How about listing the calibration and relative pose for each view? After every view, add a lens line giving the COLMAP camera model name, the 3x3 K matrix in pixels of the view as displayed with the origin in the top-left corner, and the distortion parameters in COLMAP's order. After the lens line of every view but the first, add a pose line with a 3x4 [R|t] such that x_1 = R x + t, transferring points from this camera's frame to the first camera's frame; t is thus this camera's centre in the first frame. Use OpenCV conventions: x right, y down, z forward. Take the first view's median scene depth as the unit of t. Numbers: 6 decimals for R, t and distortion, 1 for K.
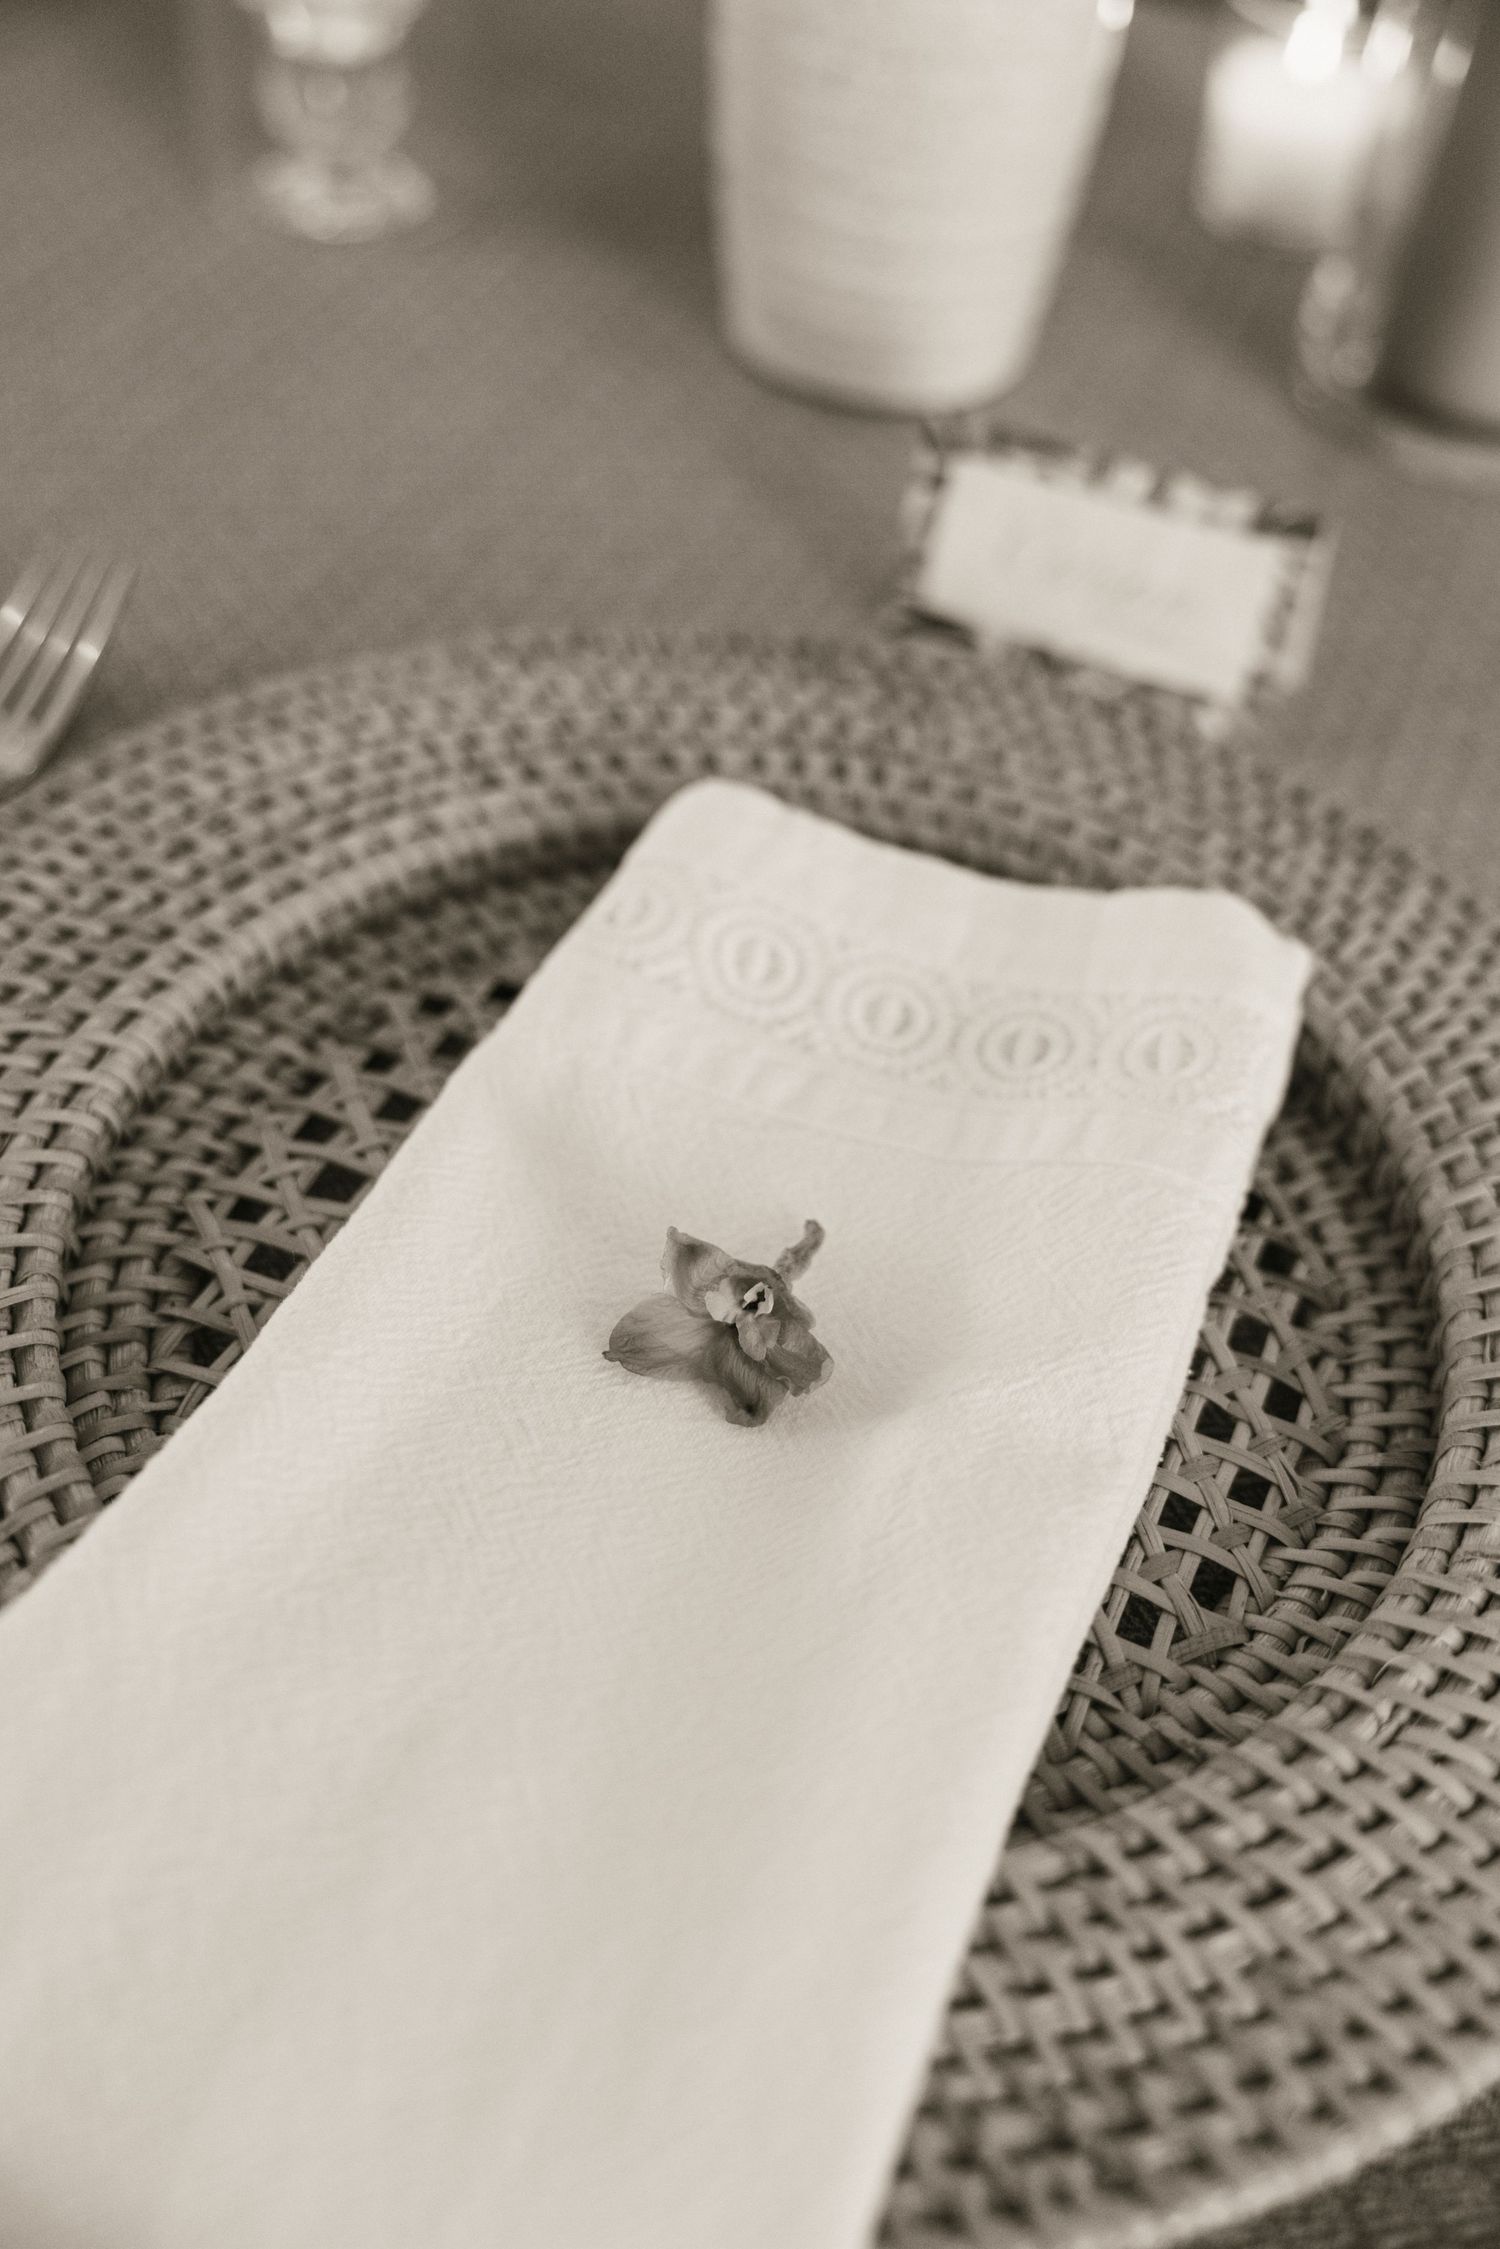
lens RADIAL K [[2493.7, 0, 752.7], [0, 2493.7, 1118.1], [0, 0, 1]] dist [0.003464, 0.000000]
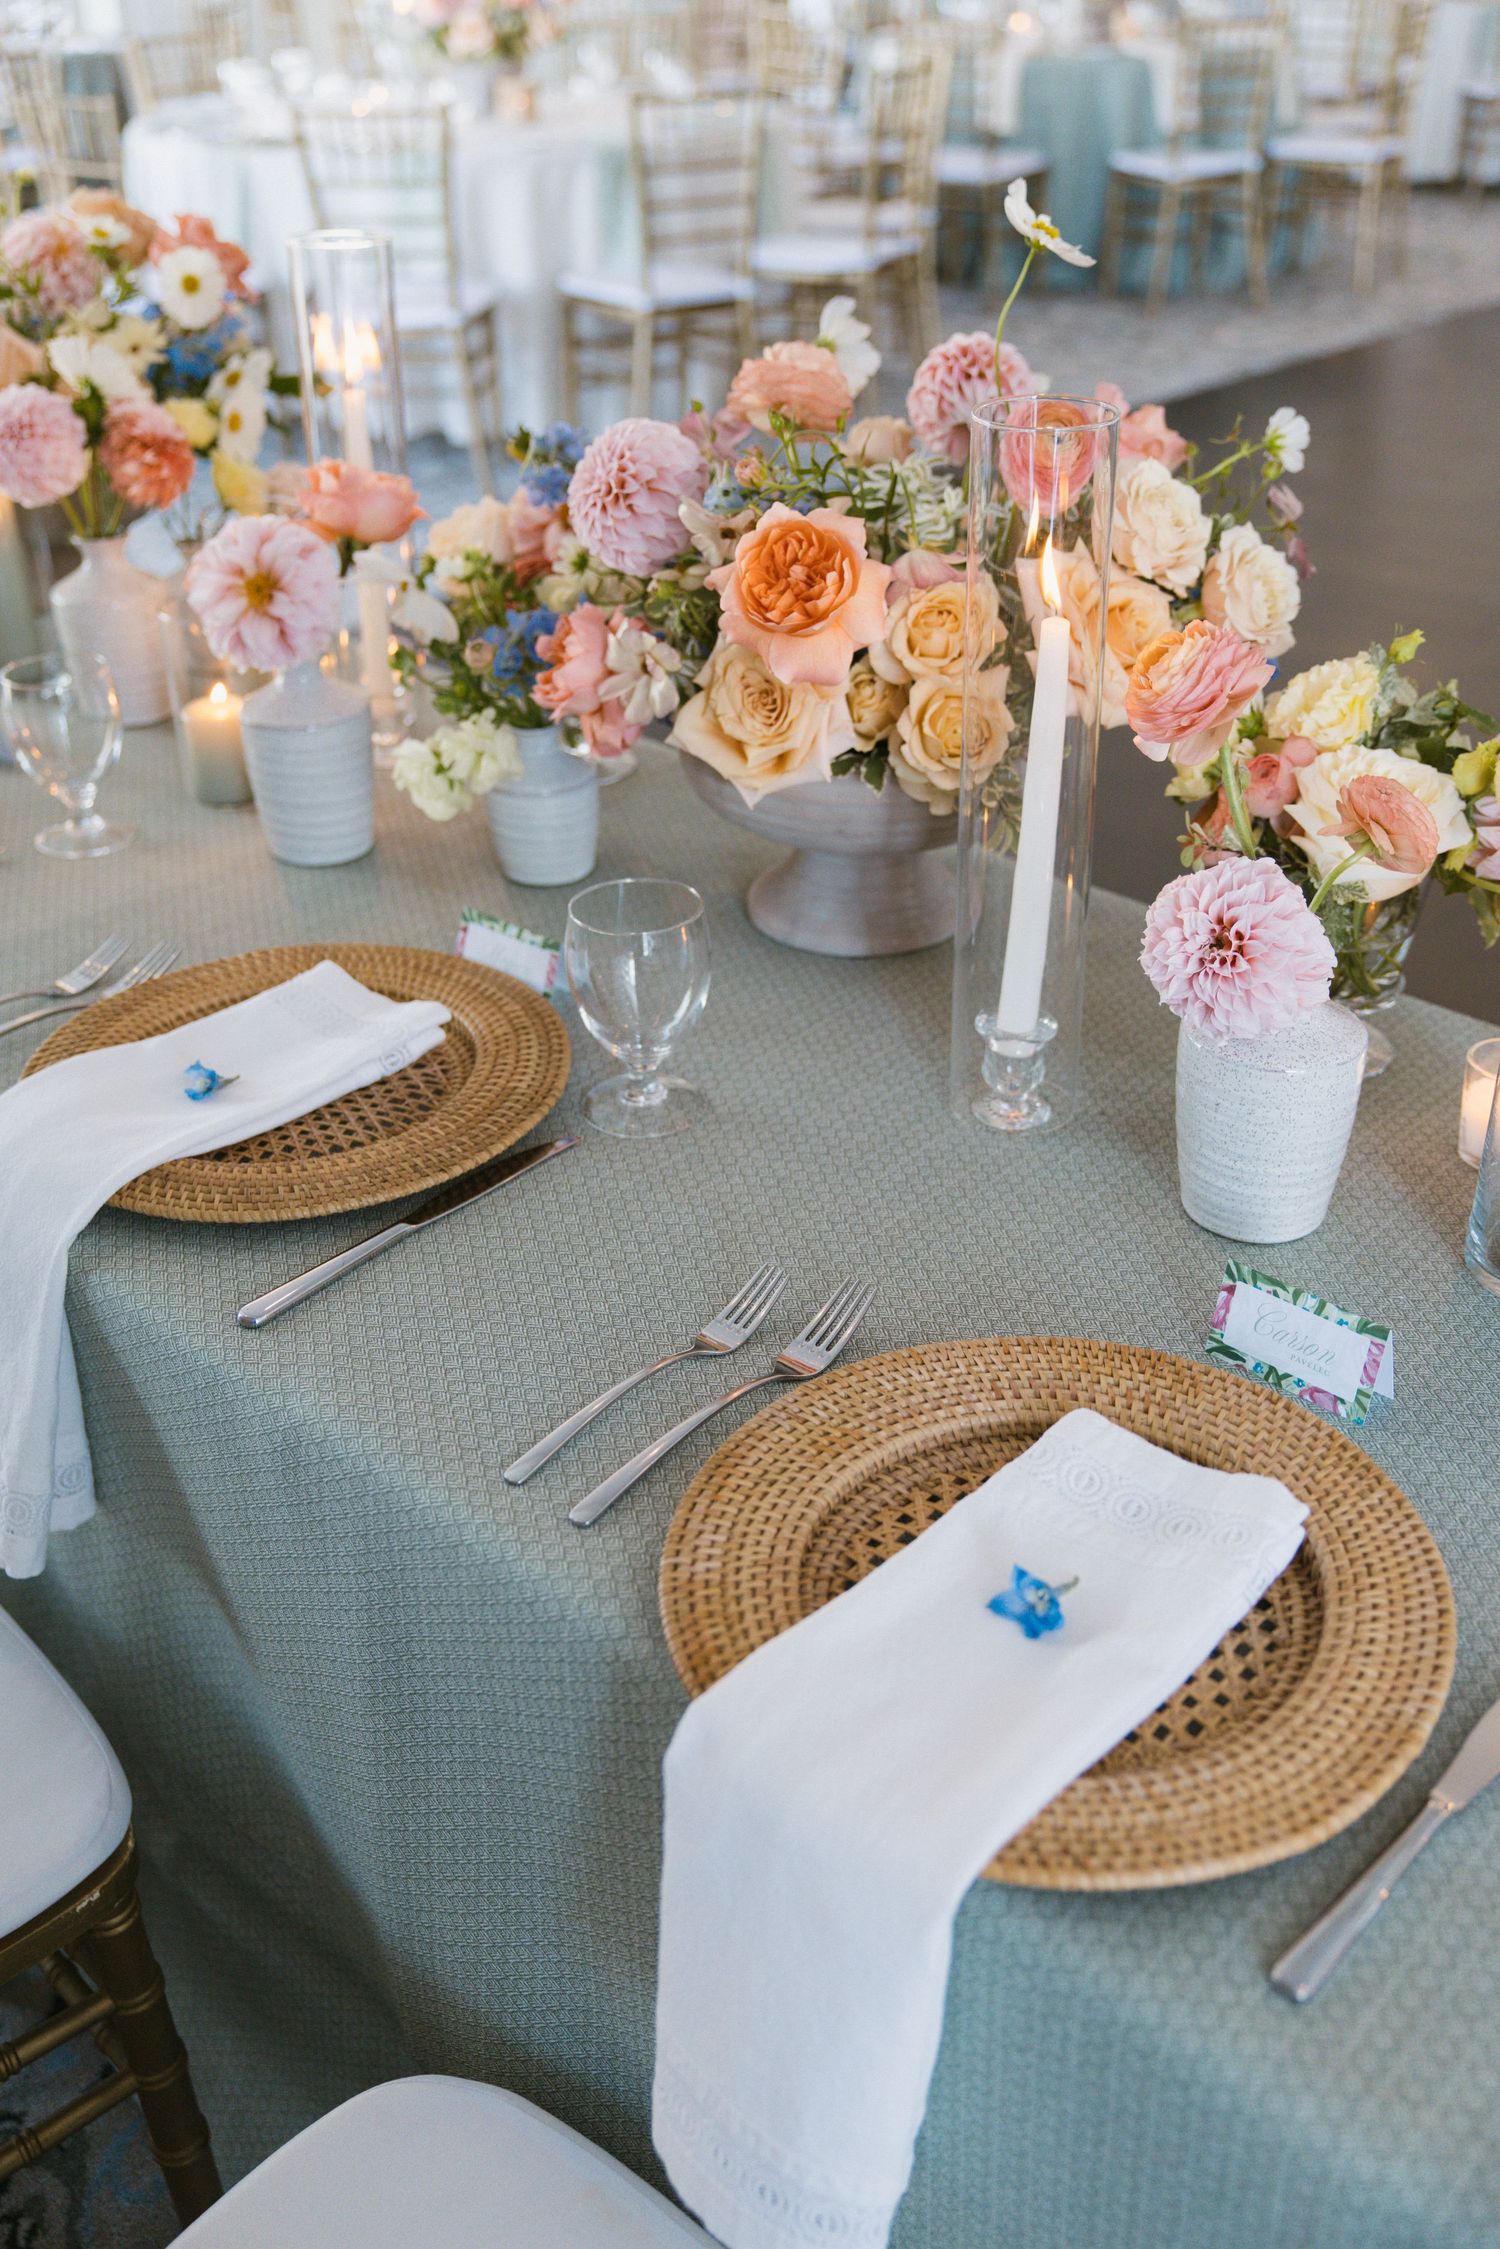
lens RADIAL K [[2294.0, 0, 744.5], [0, 2294.0, 1118.7], [0, 0, 1]] dist [0.010522, 0.000000]
pose [[0.940948, 0.086149, -0.327407, 0.411434], [-0.164041, 0.961991, -0.218321, 0.150431], [0.296155, 0.259137, 0.919315, -1.349647]]
